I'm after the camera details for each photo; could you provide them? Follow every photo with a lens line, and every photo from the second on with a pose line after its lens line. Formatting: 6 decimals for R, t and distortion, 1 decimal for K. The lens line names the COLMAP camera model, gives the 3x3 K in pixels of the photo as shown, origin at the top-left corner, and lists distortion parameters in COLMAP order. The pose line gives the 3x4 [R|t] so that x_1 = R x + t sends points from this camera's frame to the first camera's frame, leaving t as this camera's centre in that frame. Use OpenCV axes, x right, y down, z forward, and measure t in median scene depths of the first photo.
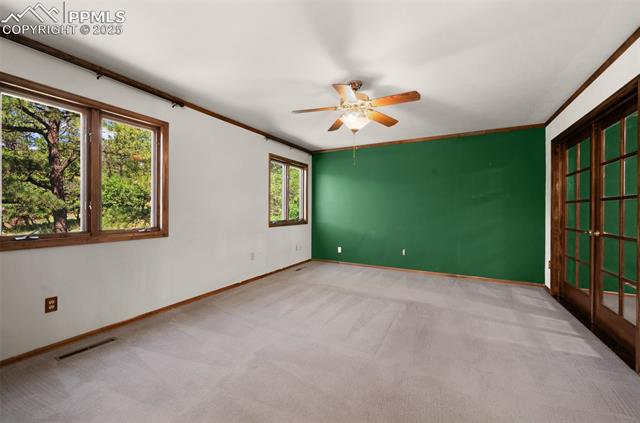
lens RADIAL K [[256.7, 0, 314.1], [0, 256.7, 210.0], [0, 0, 1]] dist [0.002076, -0.000121]
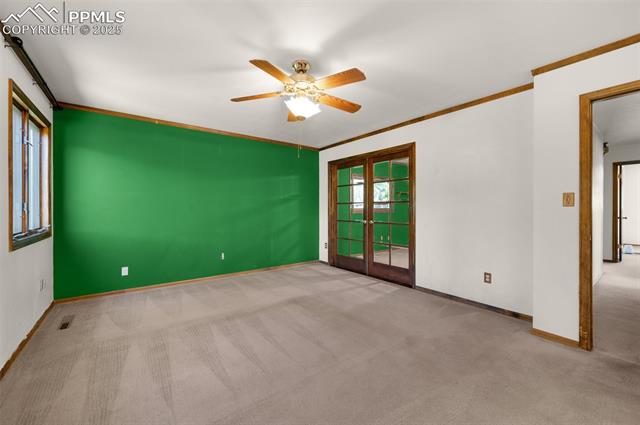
lens RADIAL K [[256.7, 0, 317.6], [0, 256.7, 212.3], [0, 0, 1]] dist [0.002076, -0.000121]
pose [[0.396786, -0.015042, 0.917788, -0.459323], [0.003245, 0.999882, 0.014985, -0.001311], [-0.917905, -0.002968, 0.396788, 0.460559]]
